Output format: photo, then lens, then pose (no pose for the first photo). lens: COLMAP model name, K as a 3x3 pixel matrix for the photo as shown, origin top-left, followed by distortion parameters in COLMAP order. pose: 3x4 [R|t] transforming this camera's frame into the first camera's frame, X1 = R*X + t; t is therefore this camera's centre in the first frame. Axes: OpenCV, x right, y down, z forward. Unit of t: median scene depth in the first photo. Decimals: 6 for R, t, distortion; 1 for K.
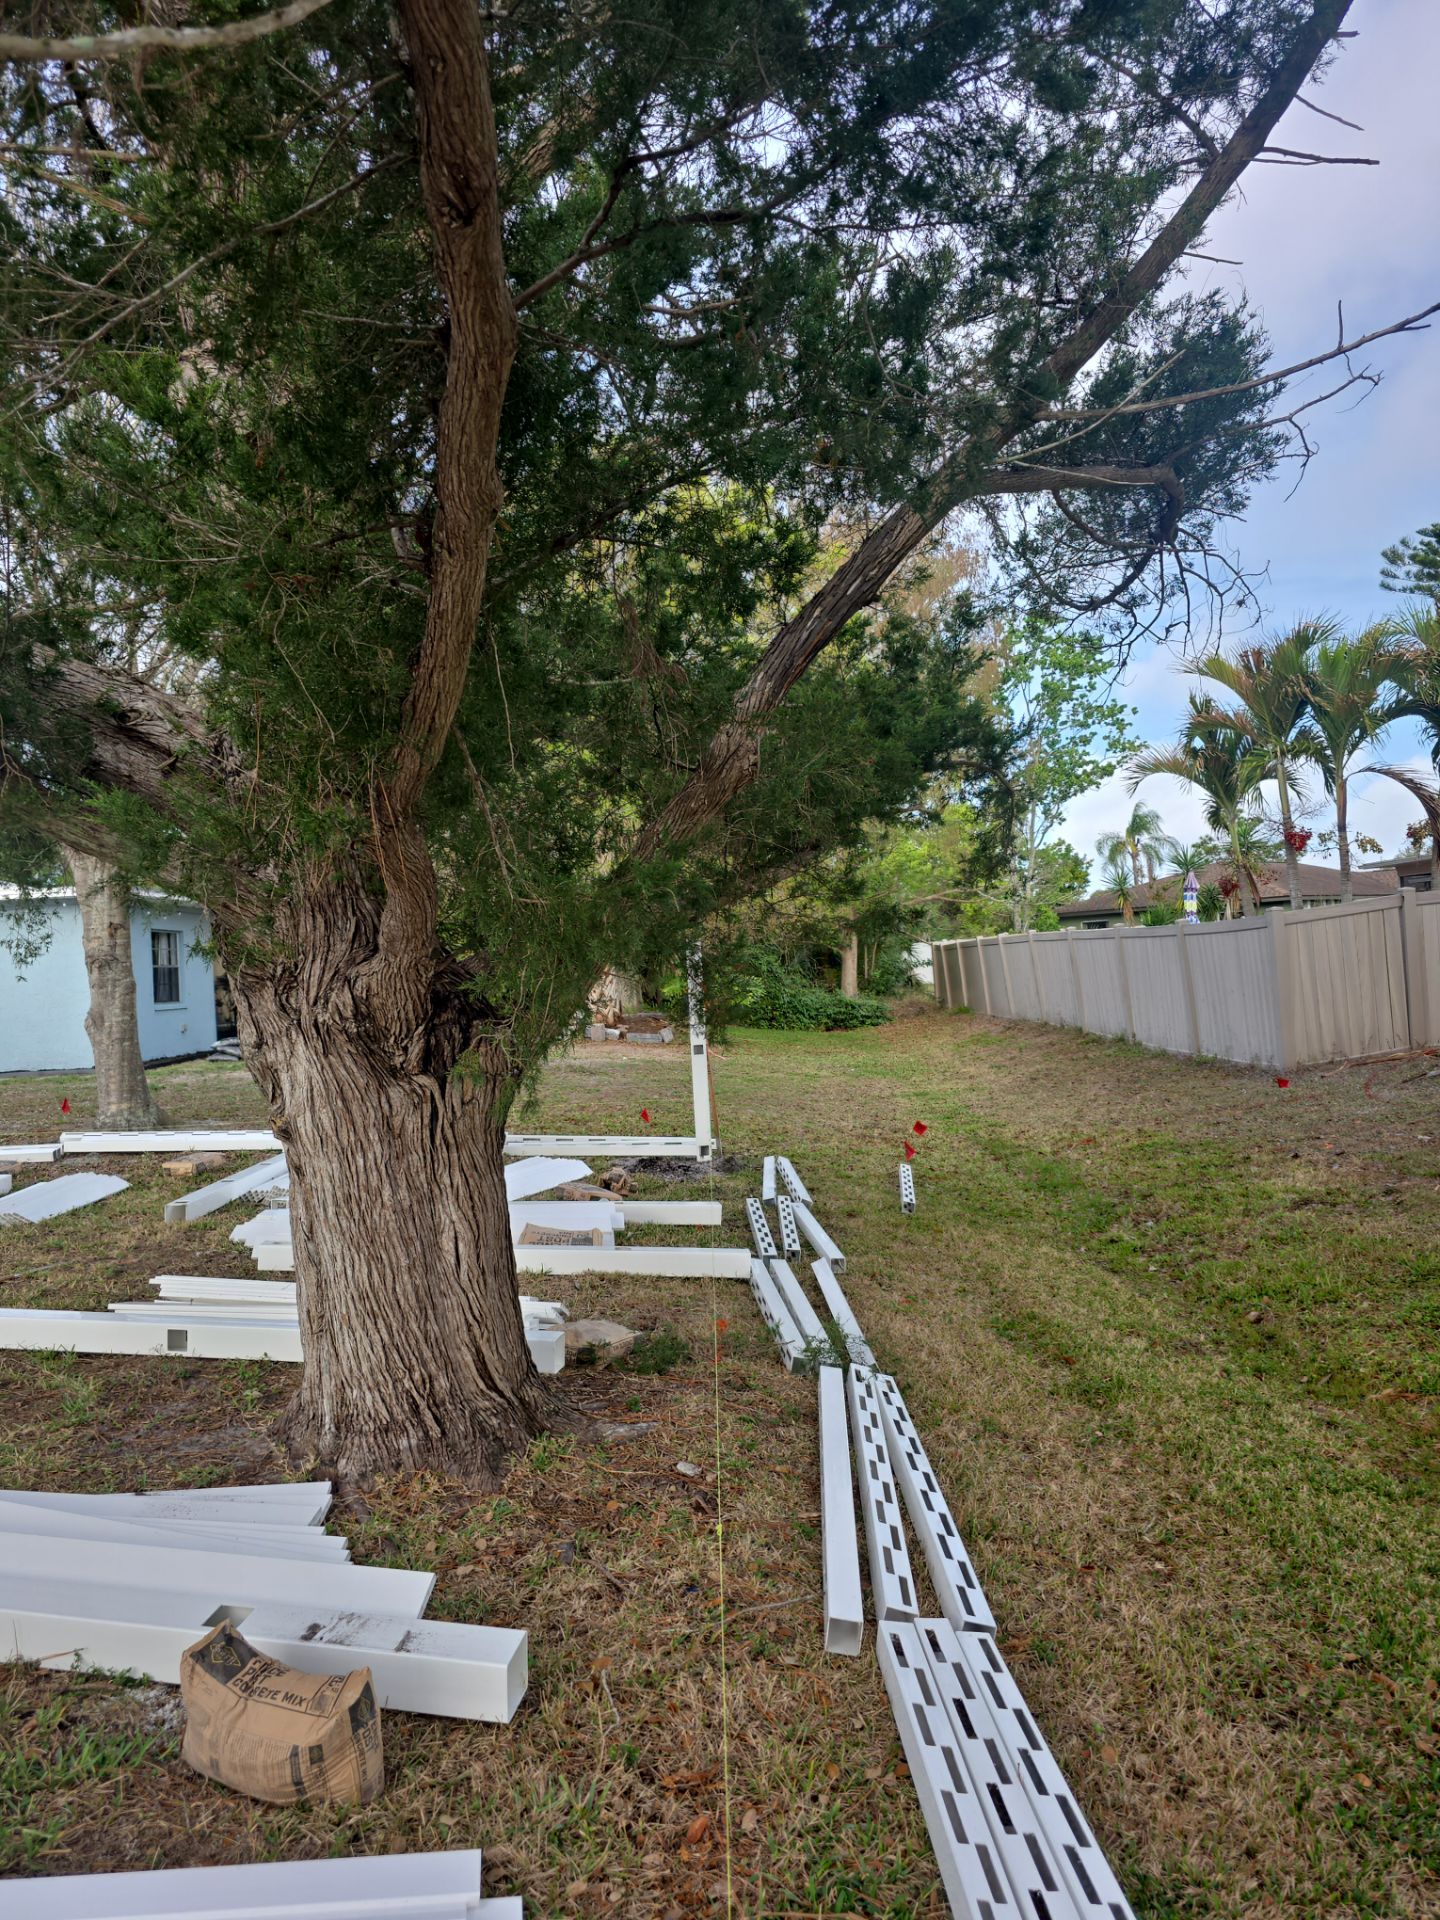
lens RADIAL K [[1214.3, 0, 717.8], [0, 1214.3, 969.5], [0, 0, 1]] dist [0.046561, -0.043882]
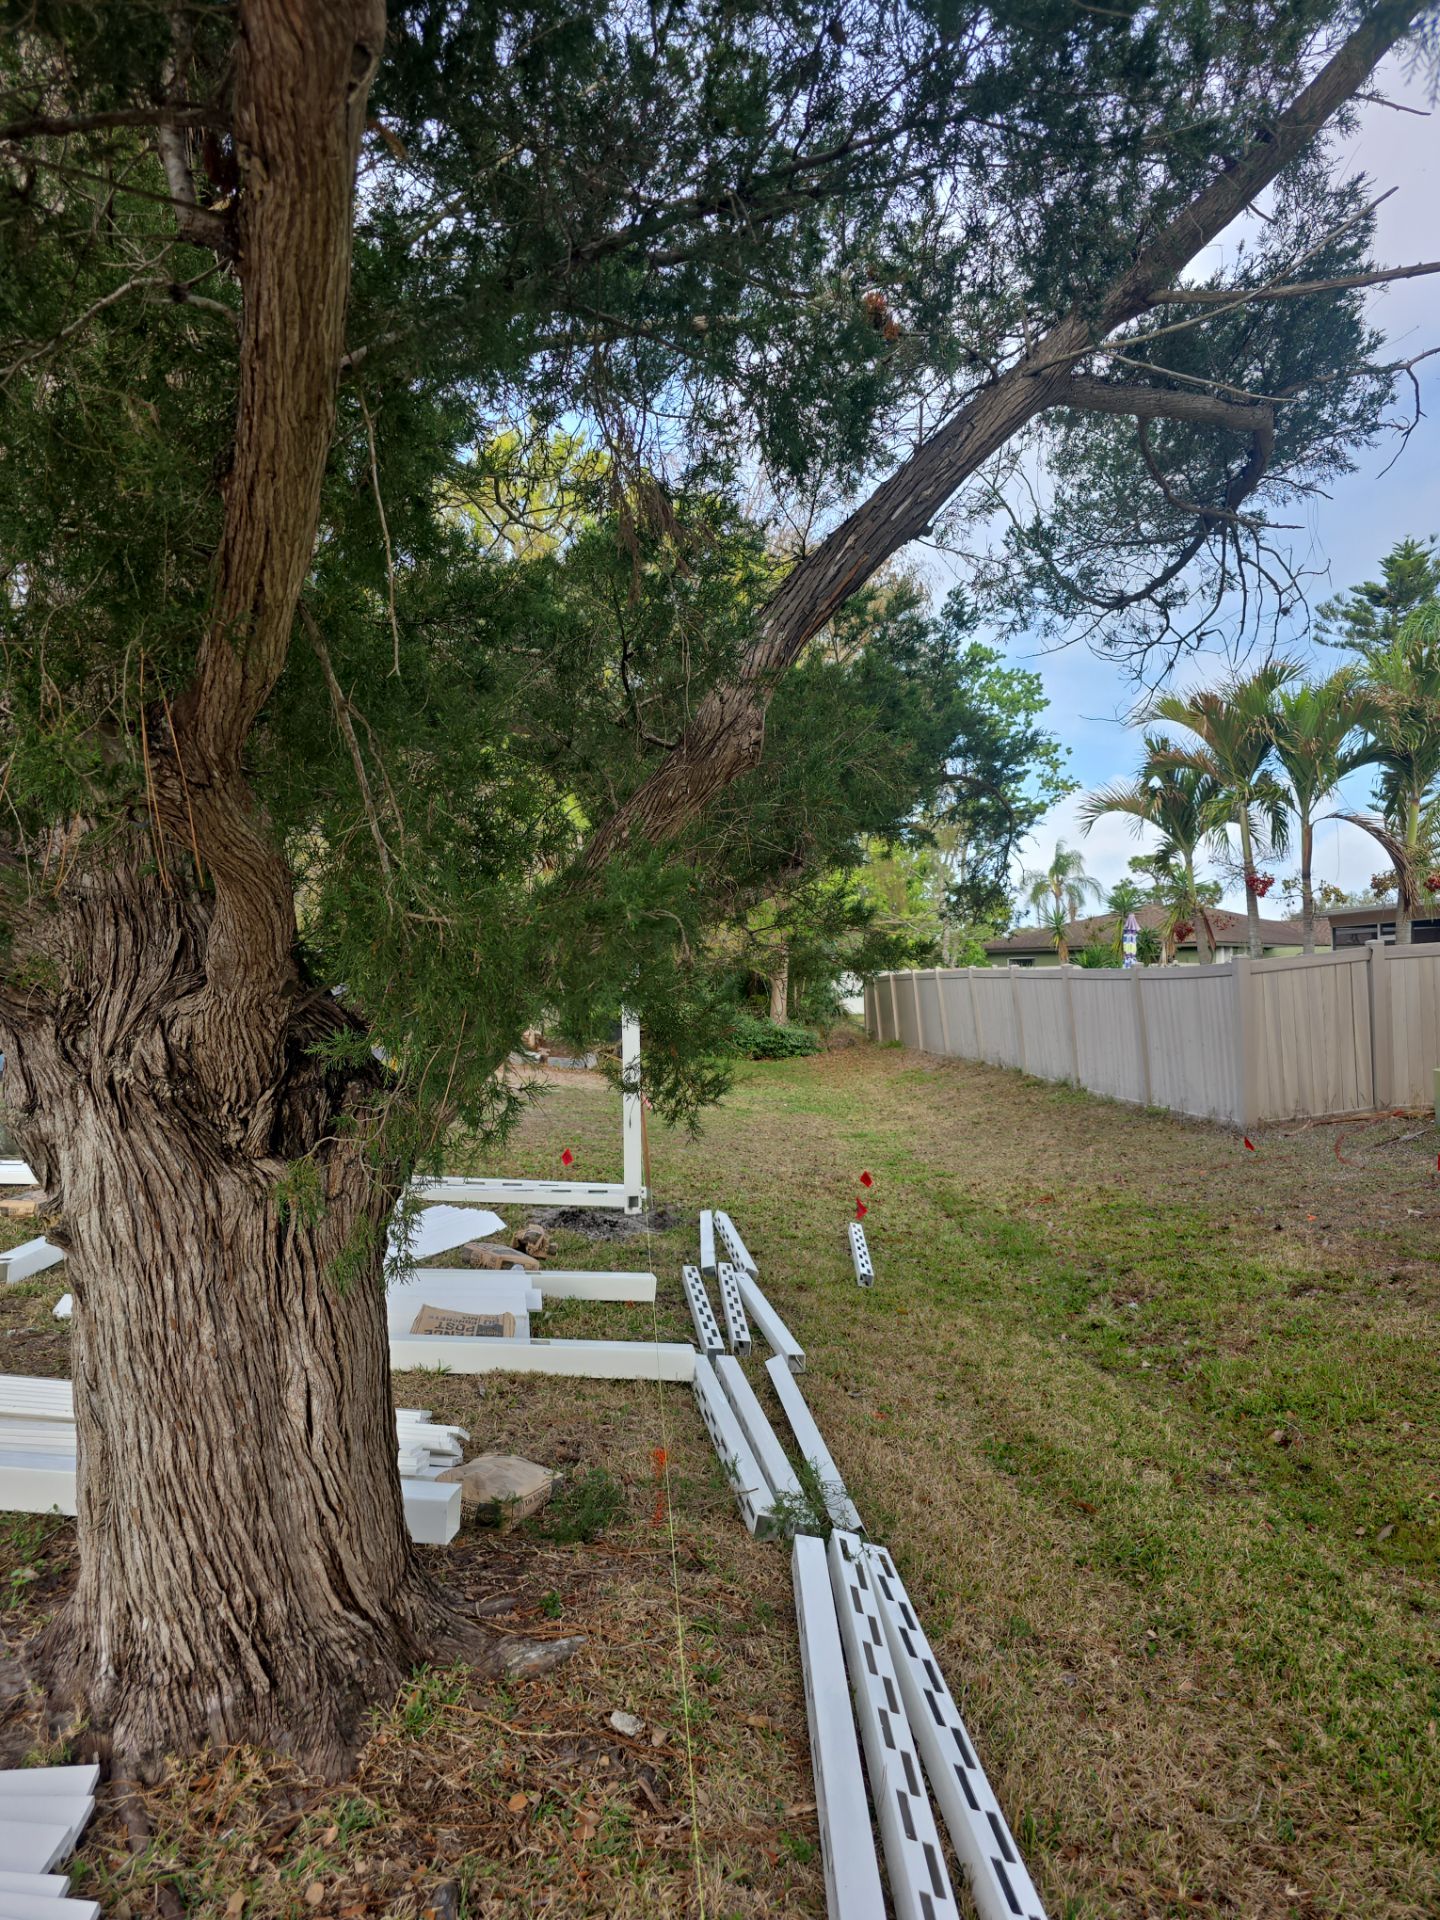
lens RADIAL K [[1214.3, 0, 717.8], [0, 1214.3, 969.5], [0, 0, 1]] dist [0.046561, -0.043882]
pose [[0.997161, 0.040727, 0.063336, -0.020406], [-0.039582, 0.999031, -0.019230, -0.010719], [-0.064058, 0.016669, 0.997807, 0.164562]]
